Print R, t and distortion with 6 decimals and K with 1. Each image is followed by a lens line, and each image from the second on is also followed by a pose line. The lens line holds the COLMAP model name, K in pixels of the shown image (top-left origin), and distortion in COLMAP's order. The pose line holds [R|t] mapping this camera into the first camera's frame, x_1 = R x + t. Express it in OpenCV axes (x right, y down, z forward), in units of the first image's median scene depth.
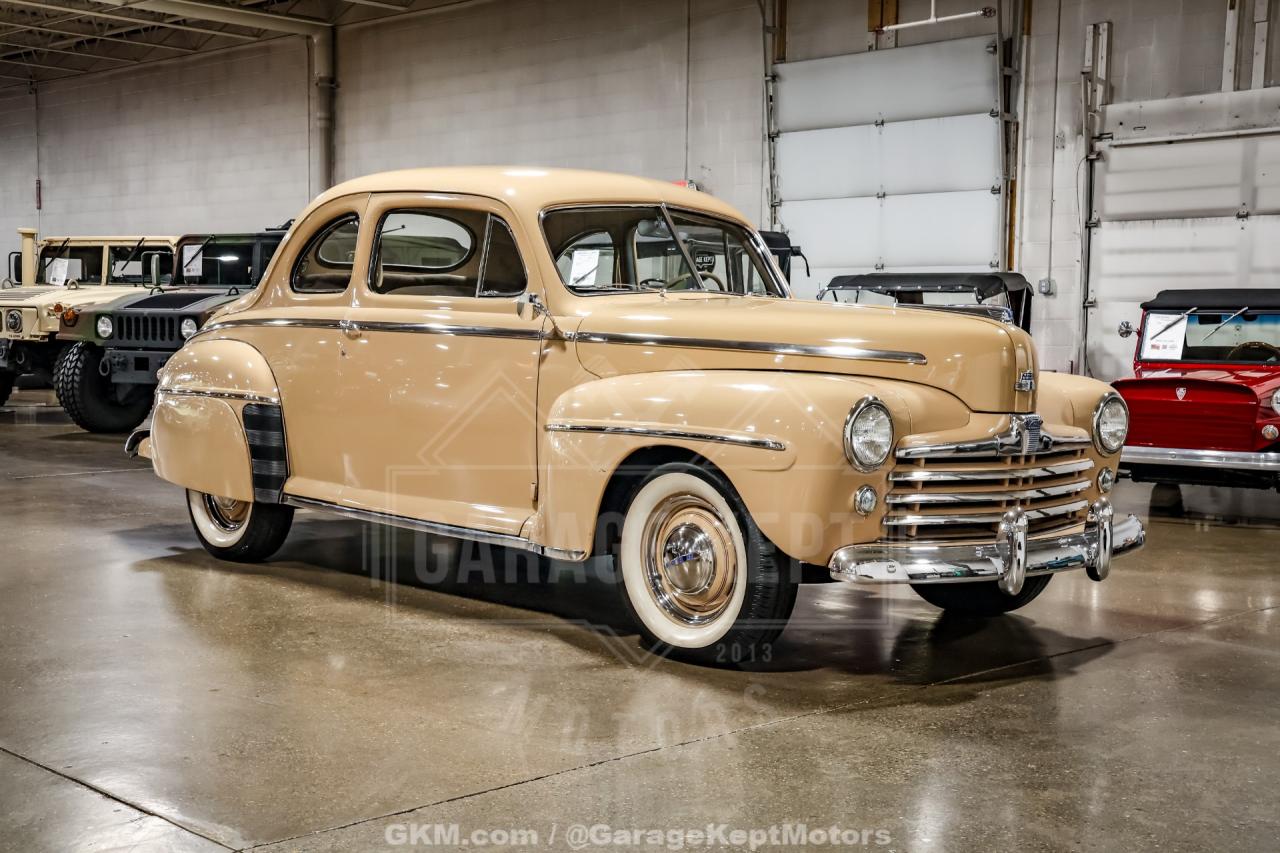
lens RADIAL K [[1634.6, 0, 640.0], [0, 1634.6, 426.5], [0, 0, 1]] dist [0.022172, 0.346684]
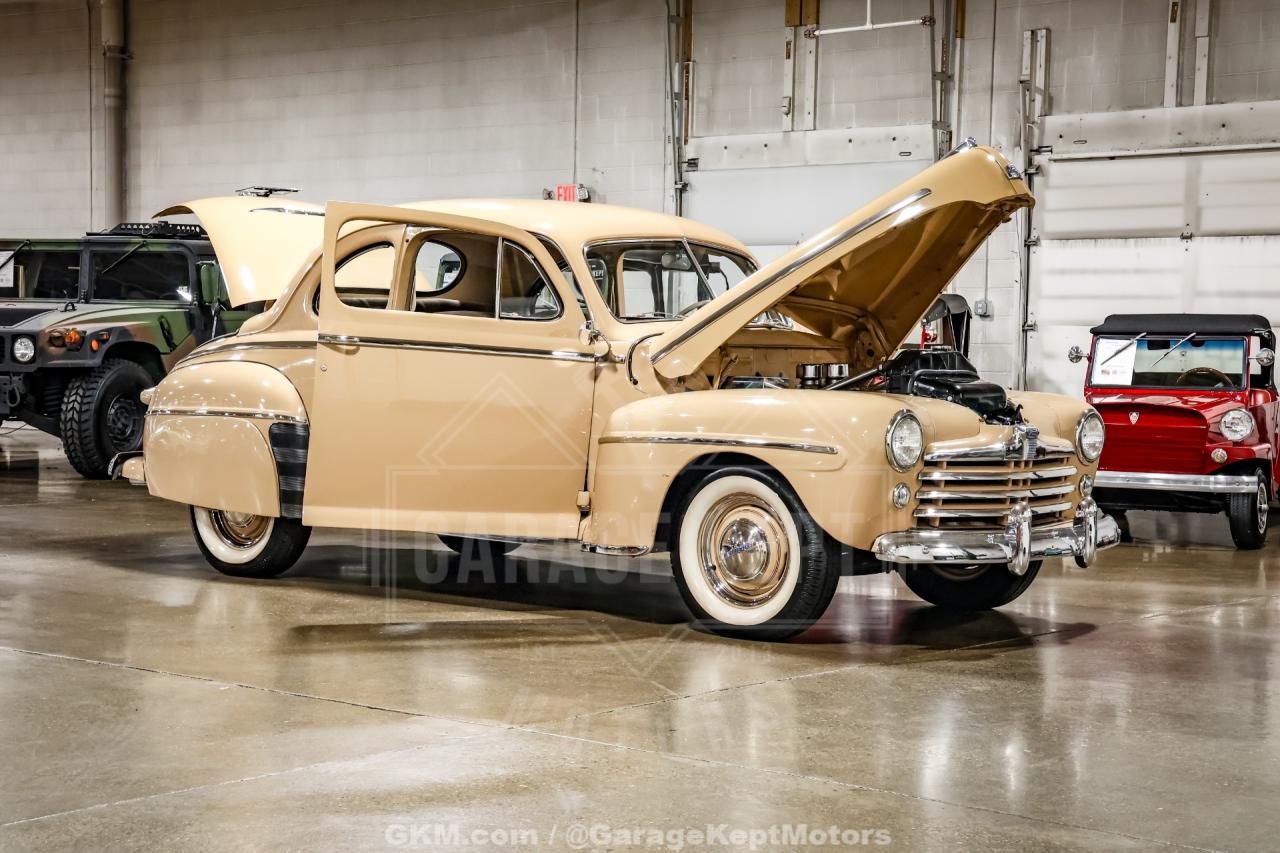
lens RADIAL K [[2149.5, 0, 640.0], [0, 2149.5, 426.5], [0, 0, 1]] dist [0.177979, 0.177343]
pose [[0.994027, 0.000088, 0.109132, -0.087844], [0.002620, 0.999692, -0.024664, 0.012753], [-0.109100, 0.024803, 0.993721, -0.216894]]
